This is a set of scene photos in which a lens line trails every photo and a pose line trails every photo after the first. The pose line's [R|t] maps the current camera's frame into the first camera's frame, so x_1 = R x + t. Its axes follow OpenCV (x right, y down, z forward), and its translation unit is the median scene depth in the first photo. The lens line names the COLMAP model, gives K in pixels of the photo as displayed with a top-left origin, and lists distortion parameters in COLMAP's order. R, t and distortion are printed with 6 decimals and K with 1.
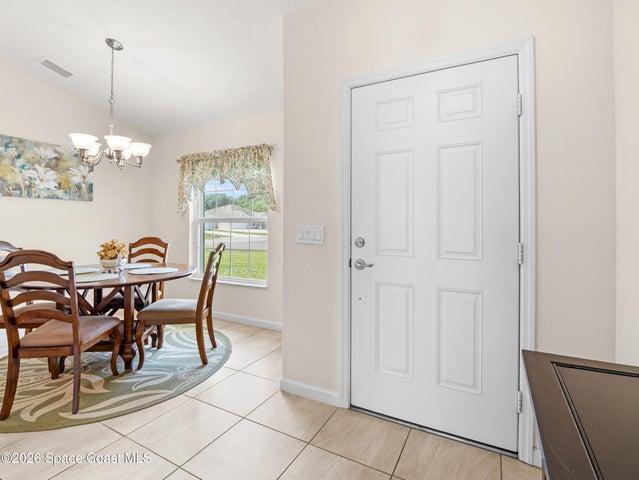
lens RADIAL K [[313.7, 0, 316.5], [0, 313.7, 225.3], [0, 0, 1]] dist [-0.011446, 0.000028]
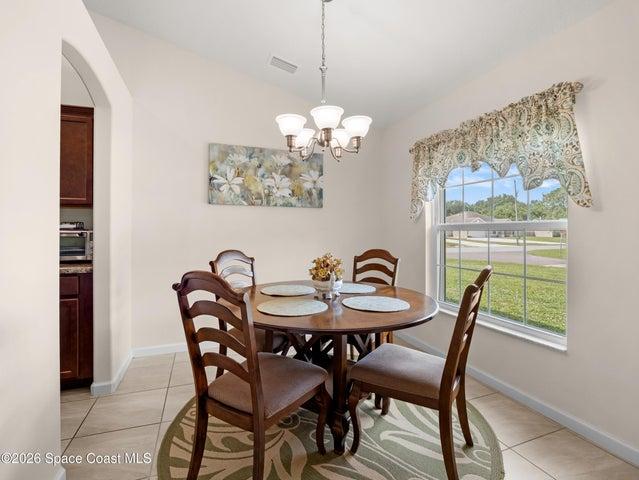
lens RADIAL K [[384.9, 0, 295.8], [0, 384.9, 222.9], [0, 0, 1]] dist [-0.020933, -0.001568]
pose [[0.758128, -0.016419, -0.651899, -0.080394], [-0.002259, 0.999611, -0.027804, -0.001924], [0.652102, 0.022552, 0.757796, 0.190626]]
